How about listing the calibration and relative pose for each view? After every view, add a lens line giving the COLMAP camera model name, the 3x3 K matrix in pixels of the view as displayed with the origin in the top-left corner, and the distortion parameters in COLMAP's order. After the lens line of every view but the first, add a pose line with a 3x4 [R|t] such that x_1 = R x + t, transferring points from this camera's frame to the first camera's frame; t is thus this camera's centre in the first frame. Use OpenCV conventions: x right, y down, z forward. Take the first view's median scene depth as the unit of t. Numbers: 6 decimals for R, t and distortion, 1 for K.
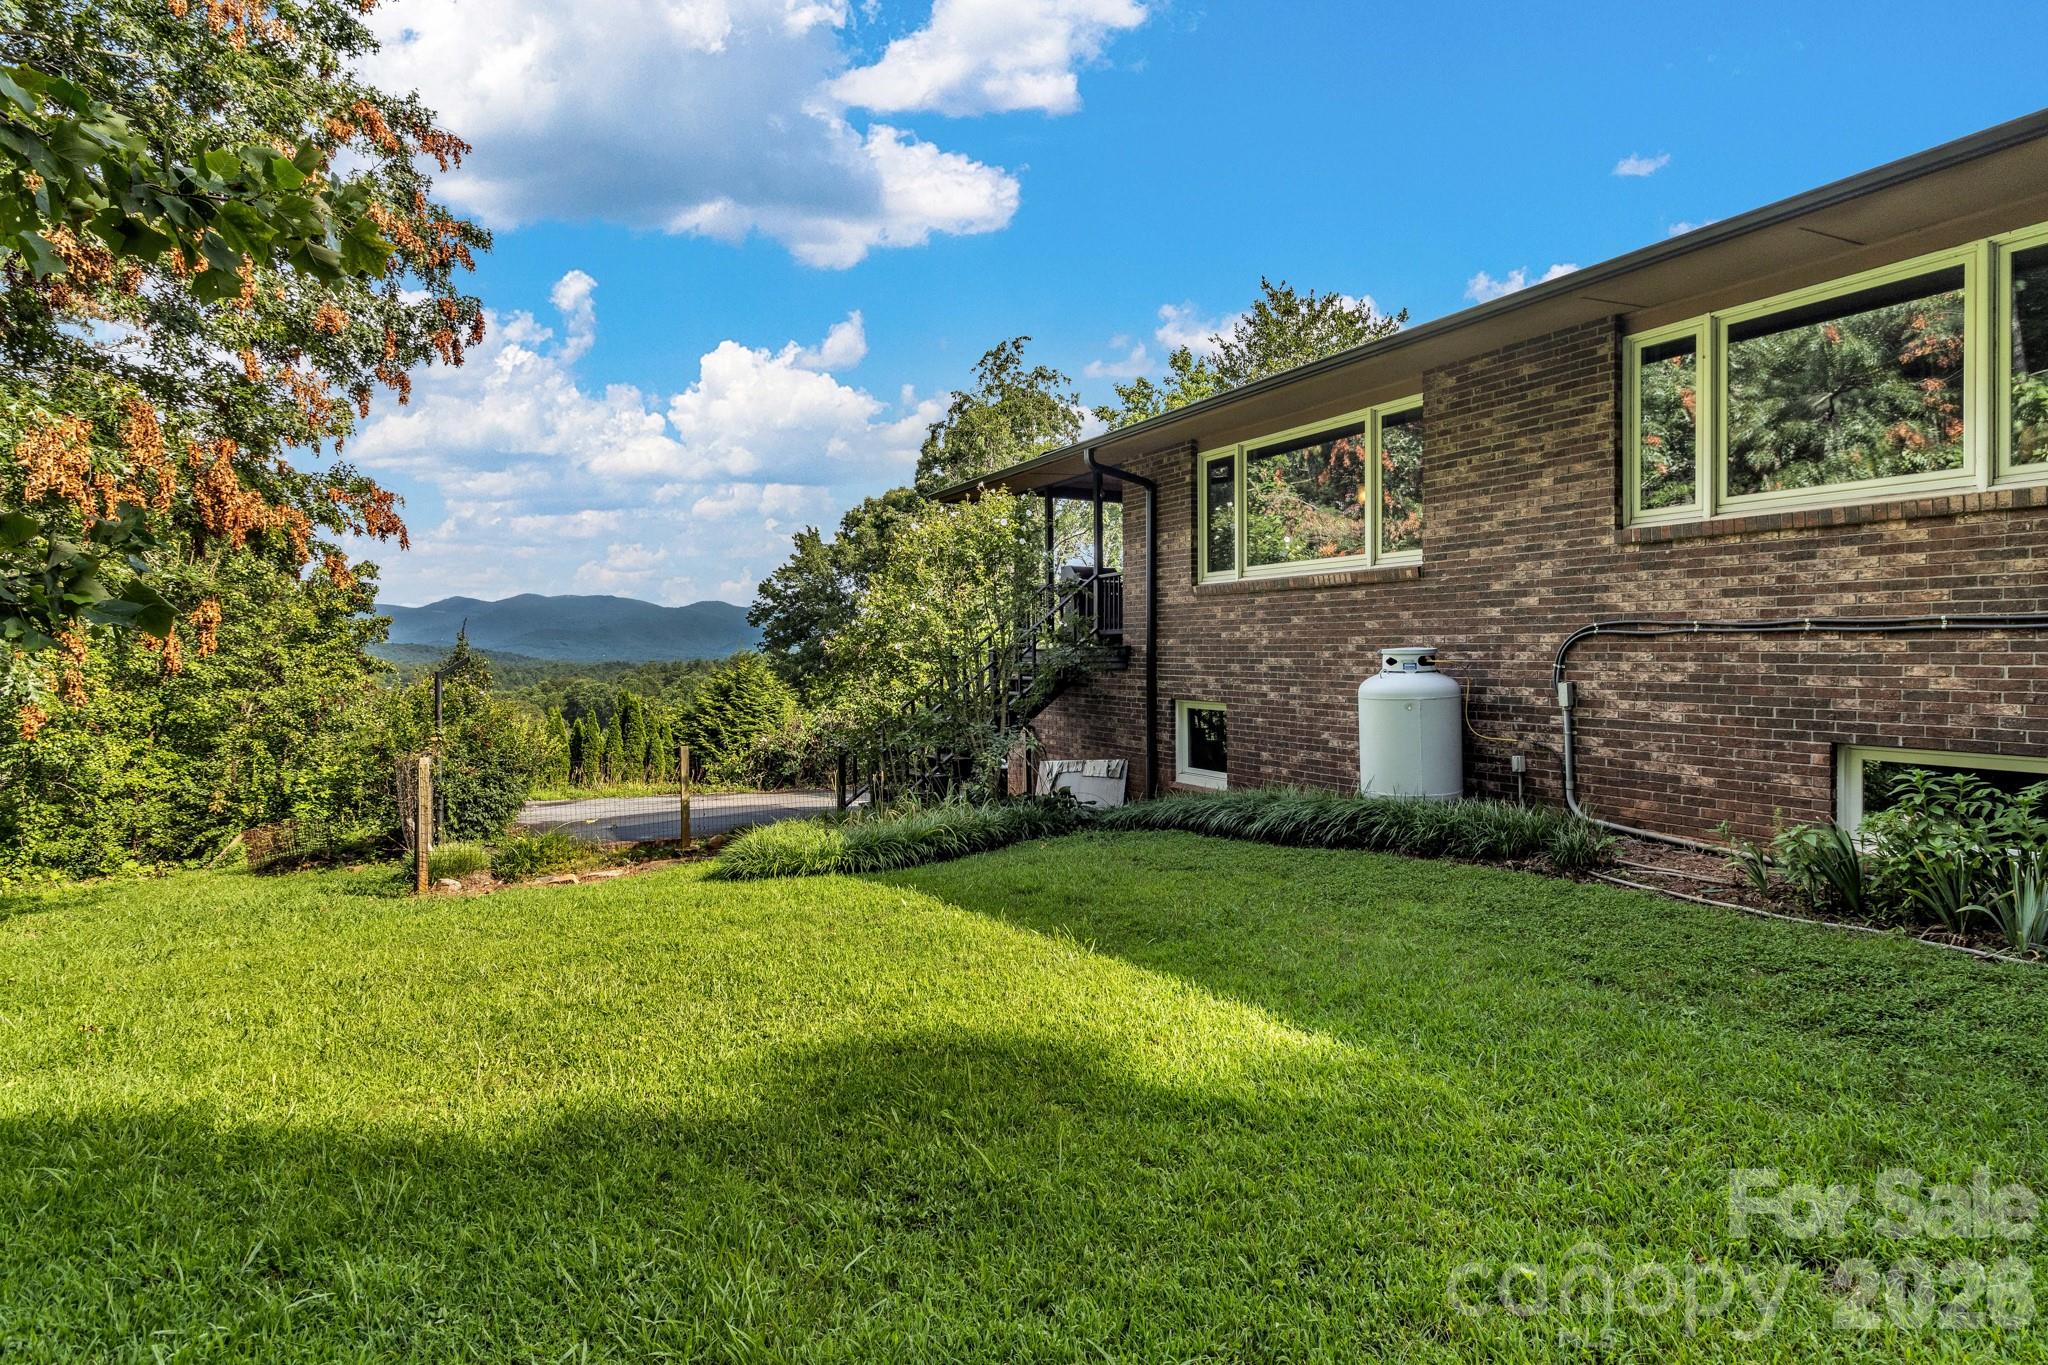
lens RADIAL K [[1047.2, 0, 1009.8], [0, 1047.2, 662.0], [0, 0, 1]] dist [0.000258, -0.000085]
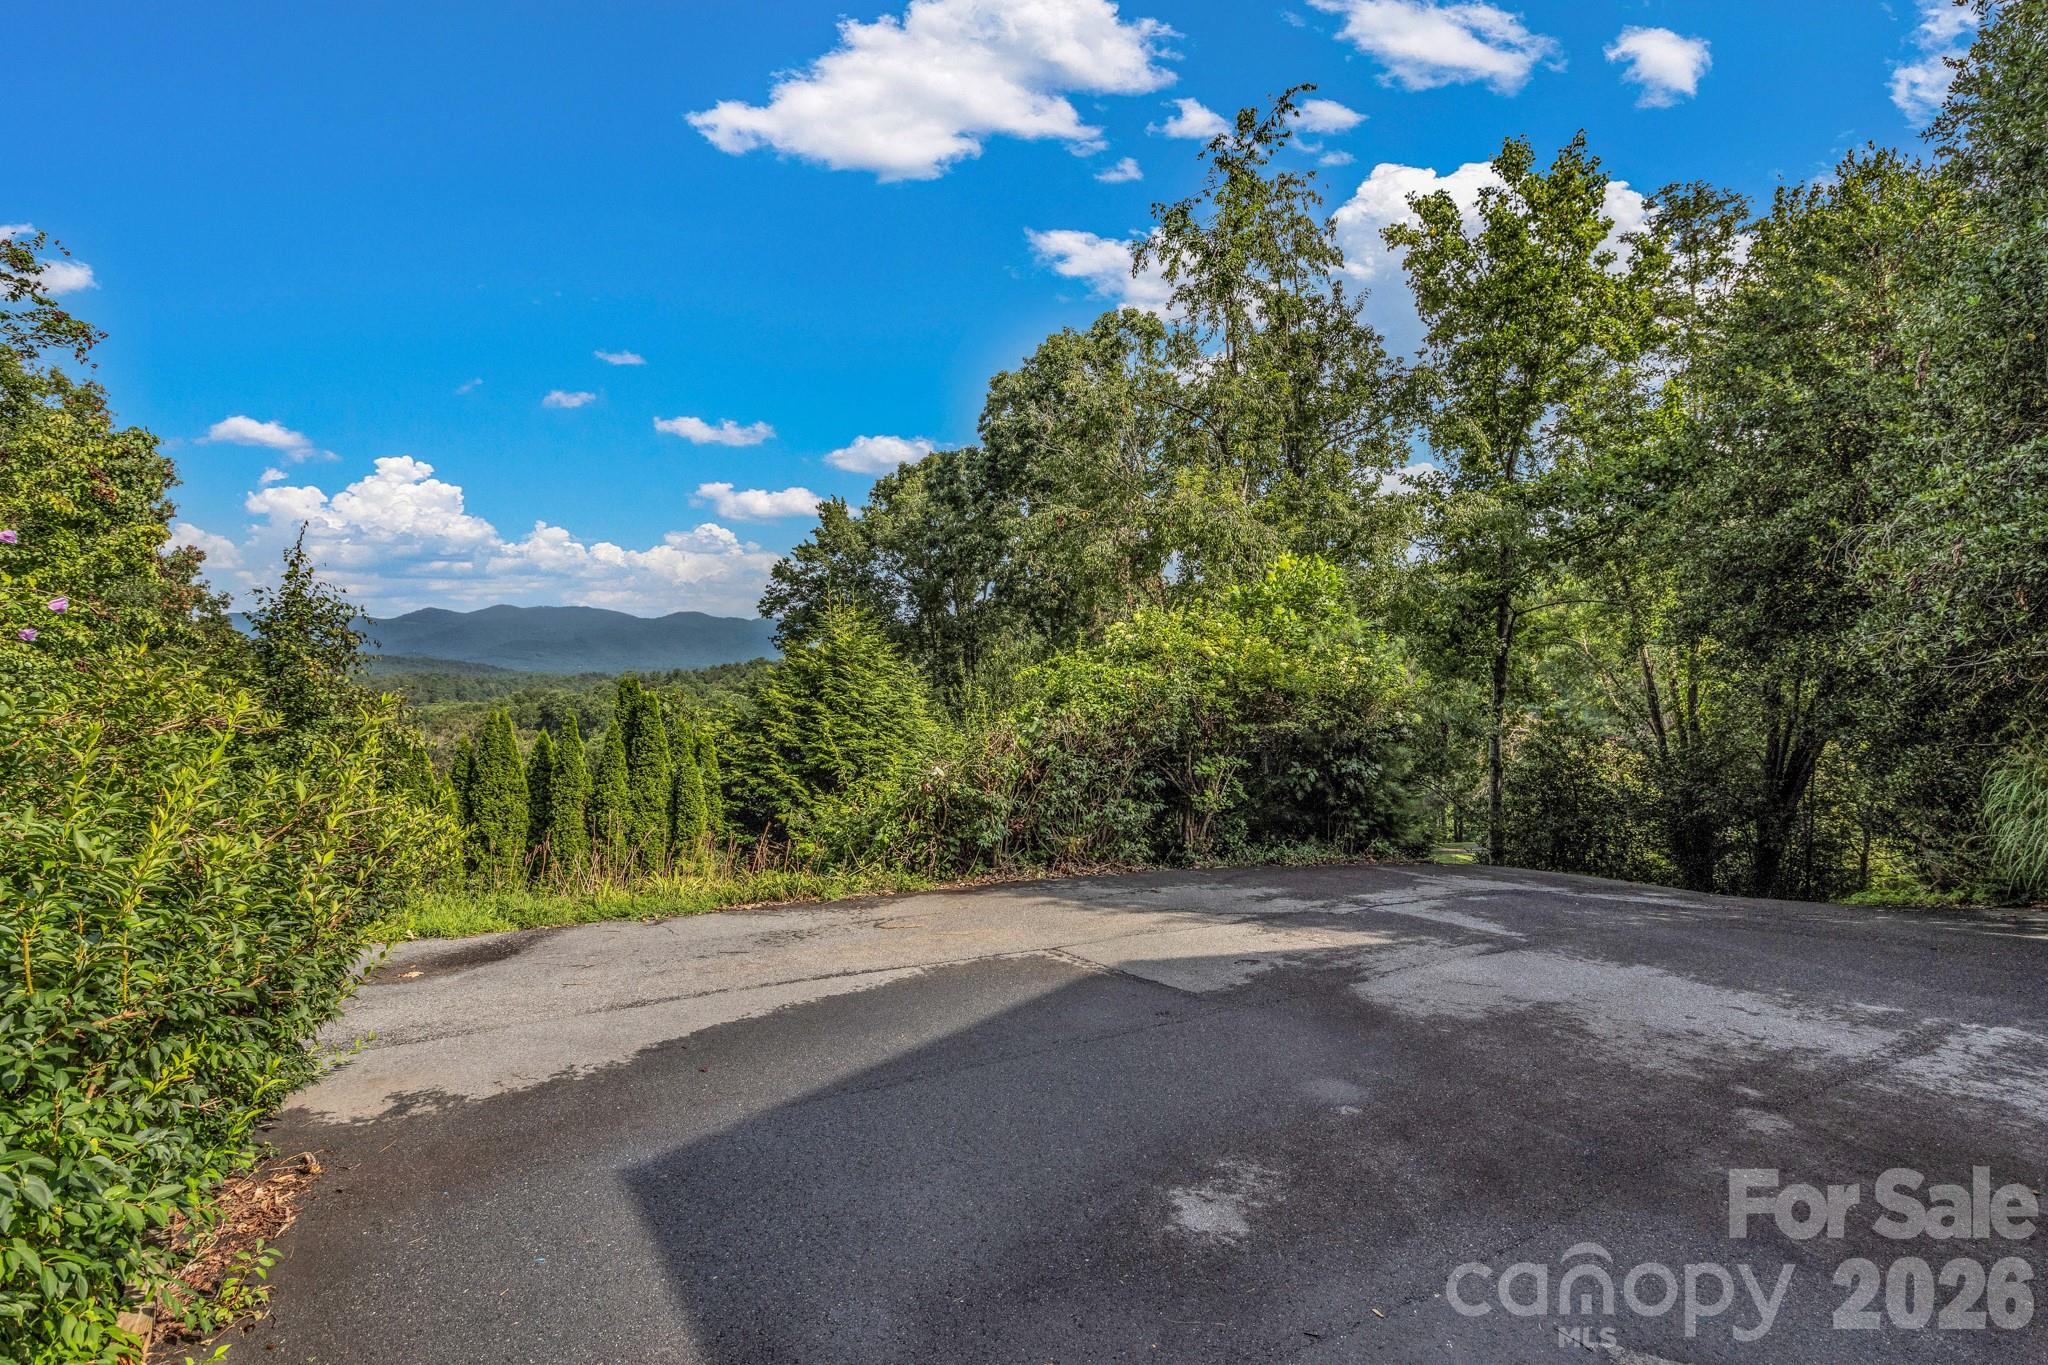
lens RADIAL K [[1002.2, 0, 1024.0], [0, 1002.2, 682.5], [0, 0, 1]] dist [-0.001463, -0.000242]
pose [[0.998830, -0.004593, 0.048151, -0.082290], [0.004137, 0.999946, 0.009579, 0.011178], [-0.048192, -0.009368, 0.998794, 0.205690]]
